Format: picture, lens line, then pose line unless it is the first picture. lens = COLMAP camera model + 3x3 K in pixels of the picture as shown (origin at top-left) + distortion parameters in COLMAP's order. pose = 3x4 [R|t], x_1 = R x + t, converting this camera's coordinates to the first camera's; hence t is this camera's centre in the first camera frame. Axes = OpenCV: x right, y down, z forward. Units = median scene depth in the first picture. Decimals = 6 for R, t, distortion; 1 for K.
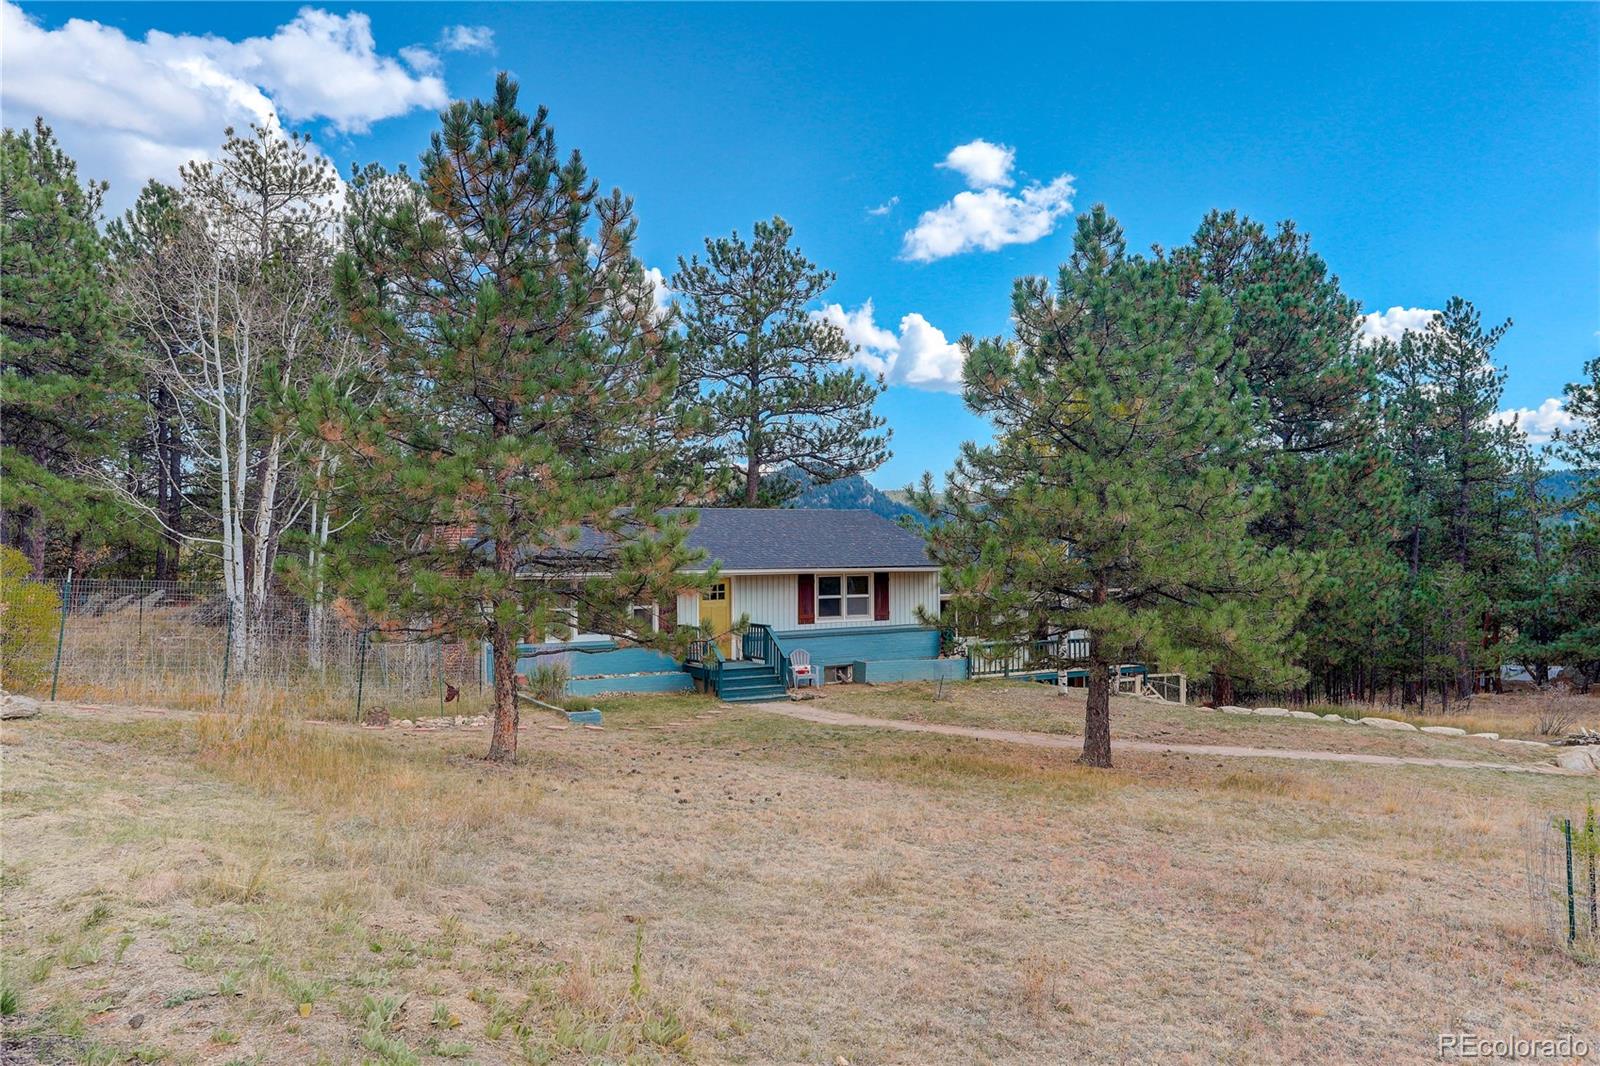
lens RADIAL K [[1187.2, 0, 788.7], [0, 1187.2, 532.0], [0, 0, 1]] dist [-0.035837, 0.012886]
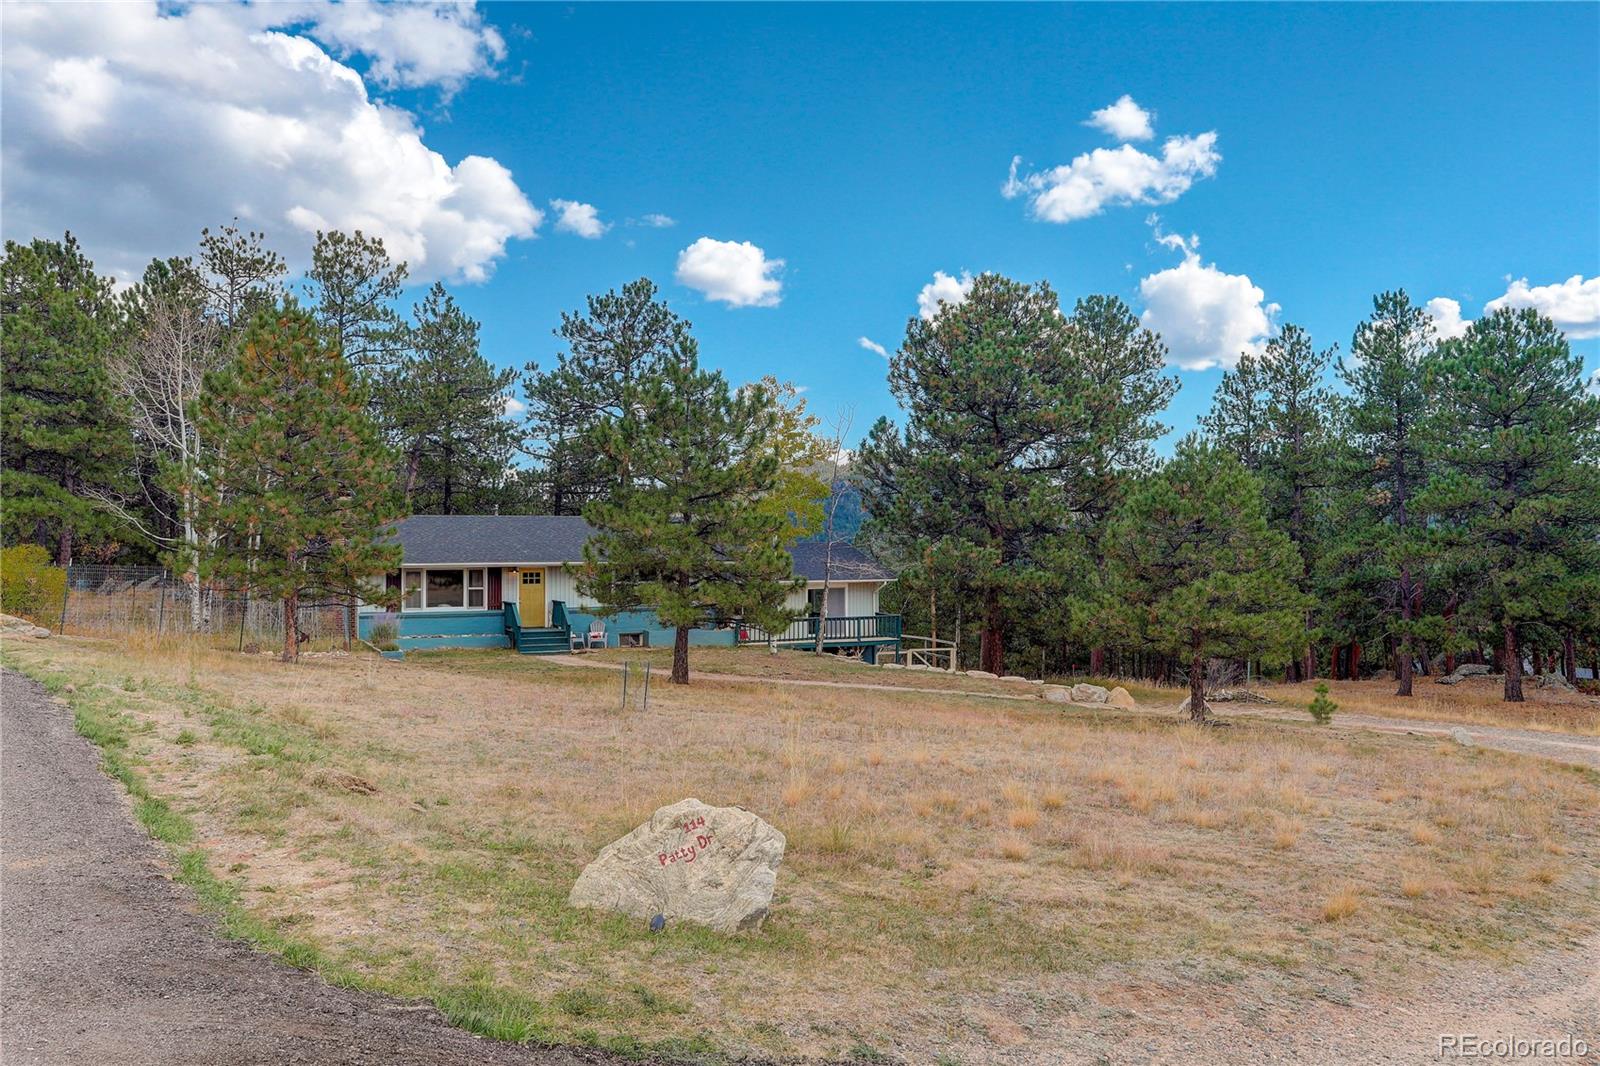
lens RADIAL K [[1305.5, 0, 810.2], [0, 1305.5, 535.4], [0, 0, 1]] dist [-0.036368, -0.017236]
pose [[0.997877, 0.002307, -0.065083, 0.350282], [-0.001864, 0.999975, 0.006858, -0.009840], [0.065097, -0.006722, 0.997856, -0.480004]]
